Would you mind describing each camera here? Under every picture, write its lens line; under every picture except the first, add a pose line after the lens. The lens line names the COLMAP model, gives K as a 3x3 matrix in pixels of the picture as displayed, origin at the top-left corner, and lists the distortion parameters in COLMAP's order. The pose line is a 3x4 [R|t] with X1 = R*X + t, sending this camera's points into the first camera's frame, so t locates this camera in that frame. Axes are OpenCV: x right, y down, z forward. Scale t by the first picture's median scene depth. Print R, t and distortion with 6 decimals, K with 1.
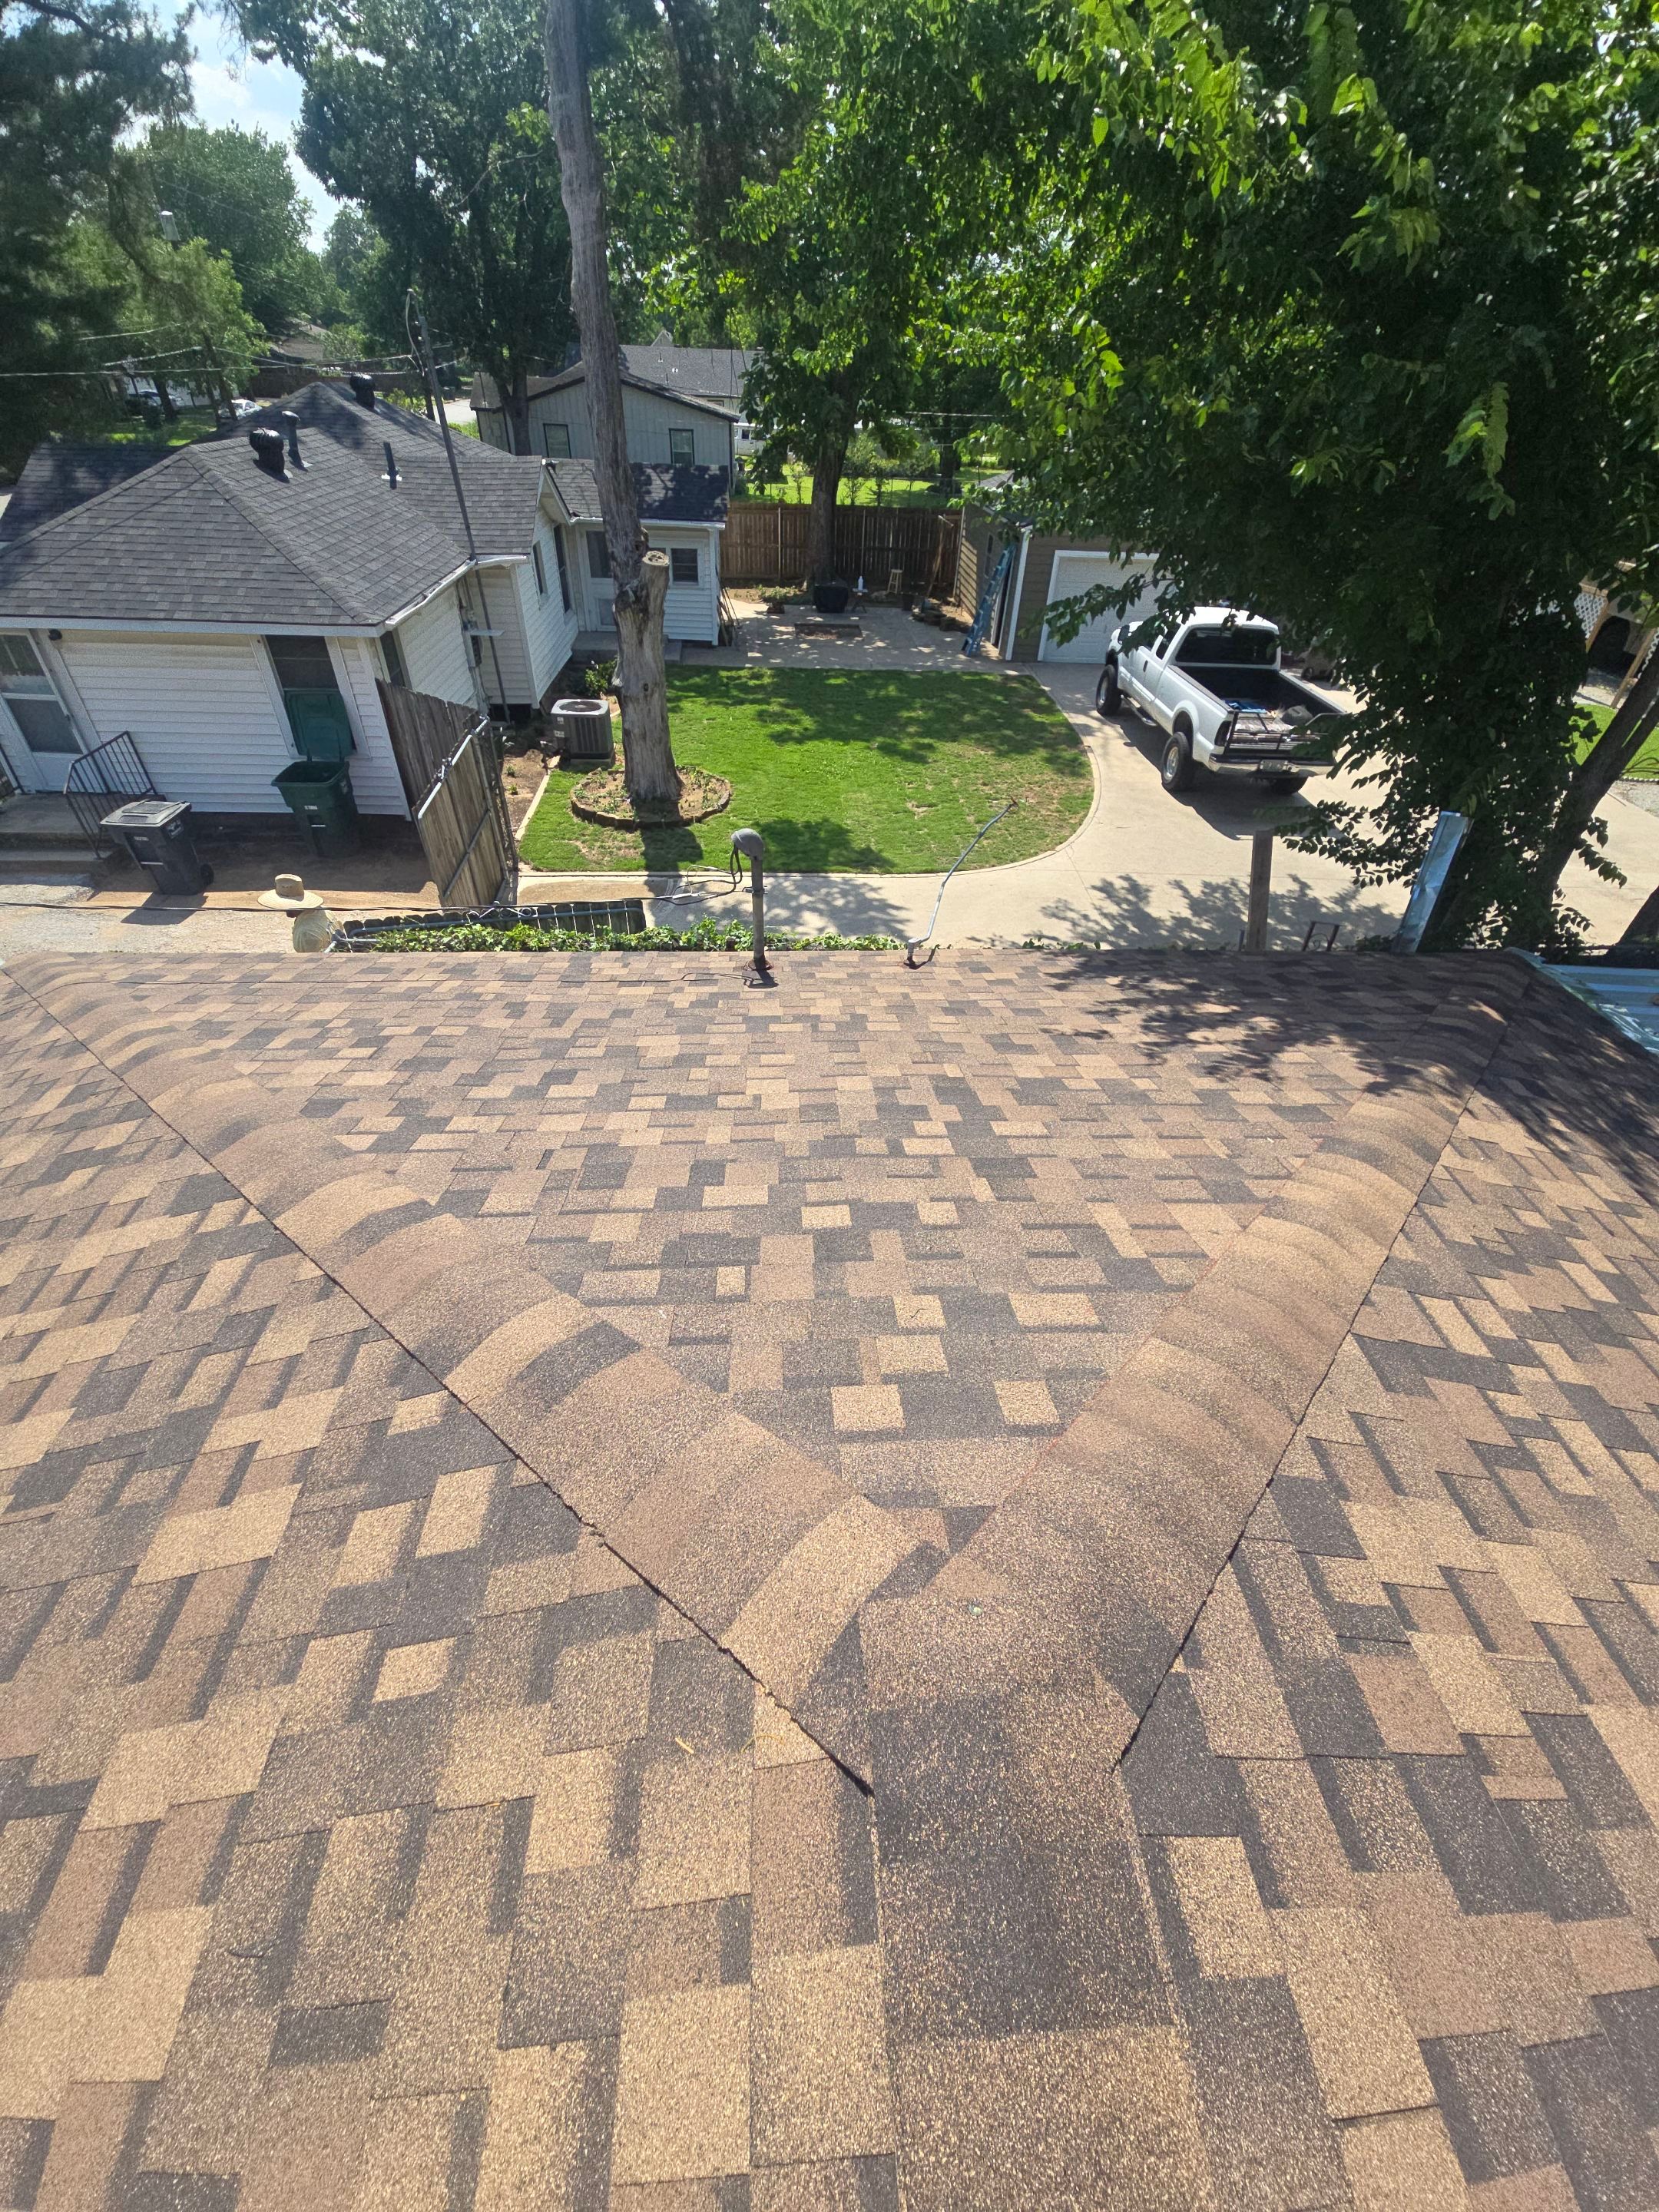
lens RADIAL K [[883.0, 0, 816.6], [0, 883.0, 1109.7], [0, 0, 1]] dist [0.006828, -0.002462]
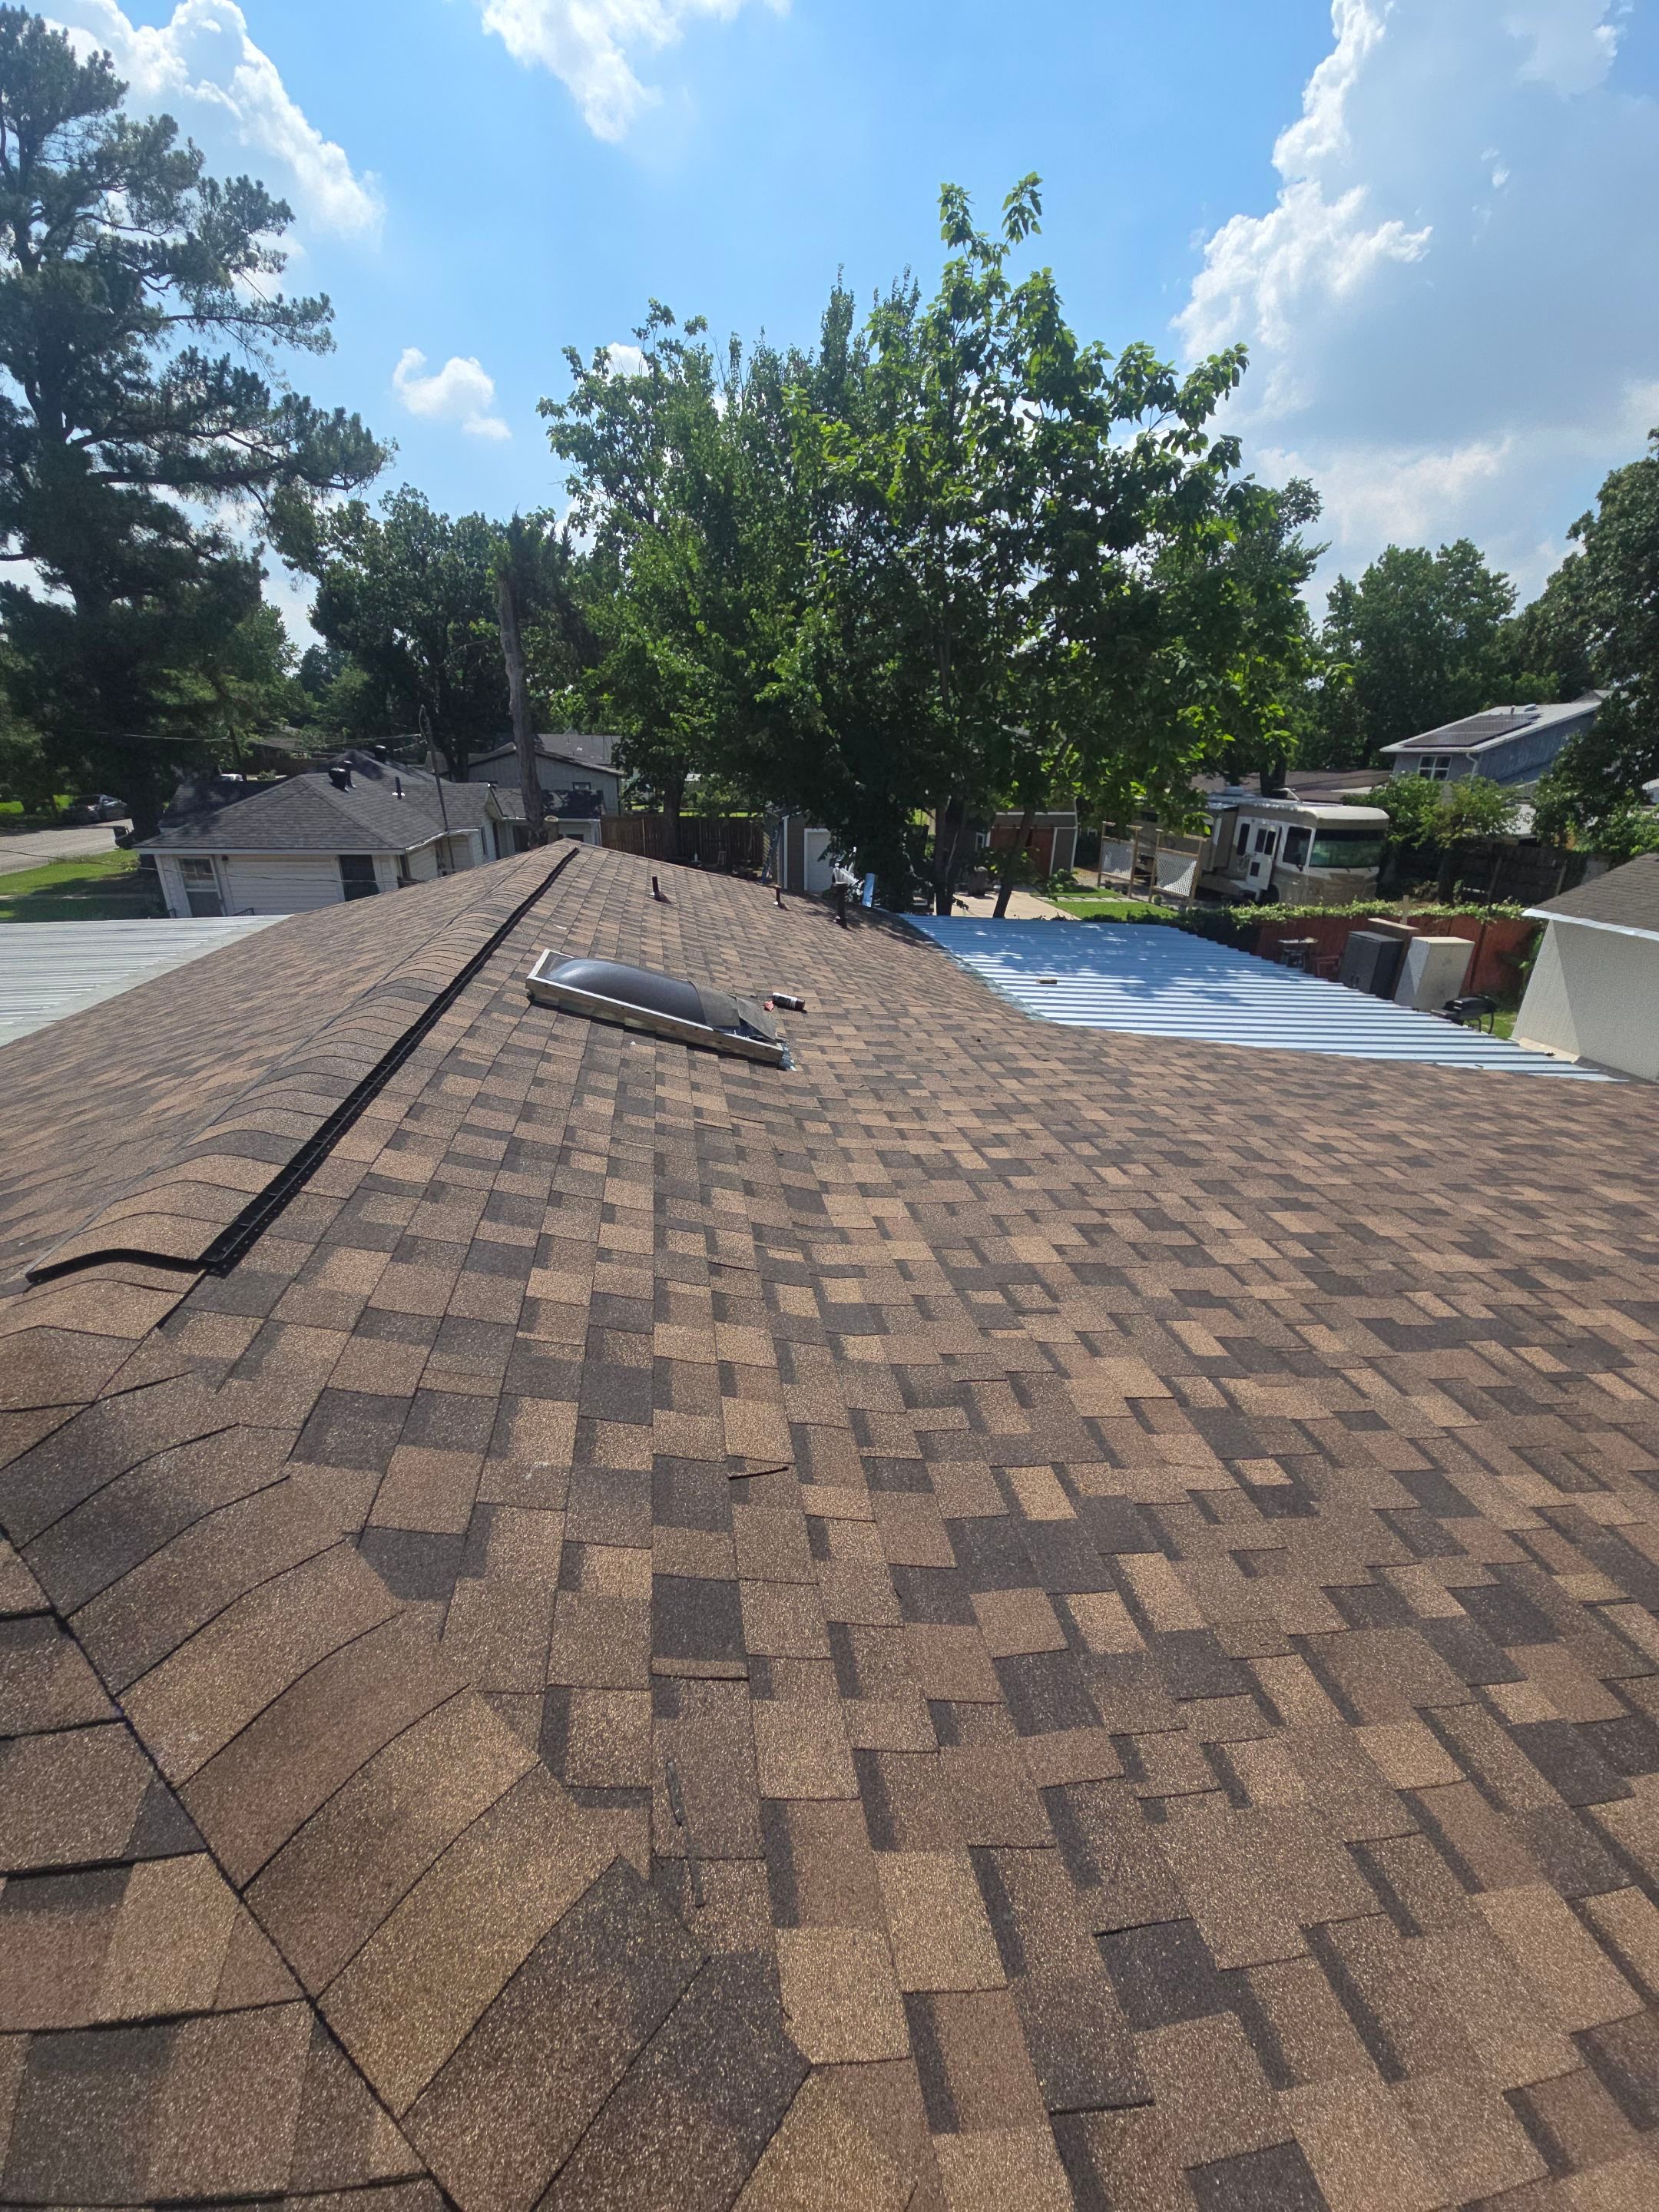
lens RADIAL K [[883.0, 0, 812.6], [0, 883.0, 1116.8], [0, 0, 1]] dist [0.006828, -0.002462]
pose [[0.993899, -0.055642, 0.095230, 0.098513], [0.081508, 0.952233, -0.294294, 0.361669], [-0.074306, 0.300260, 0.950959, -0.403988]]
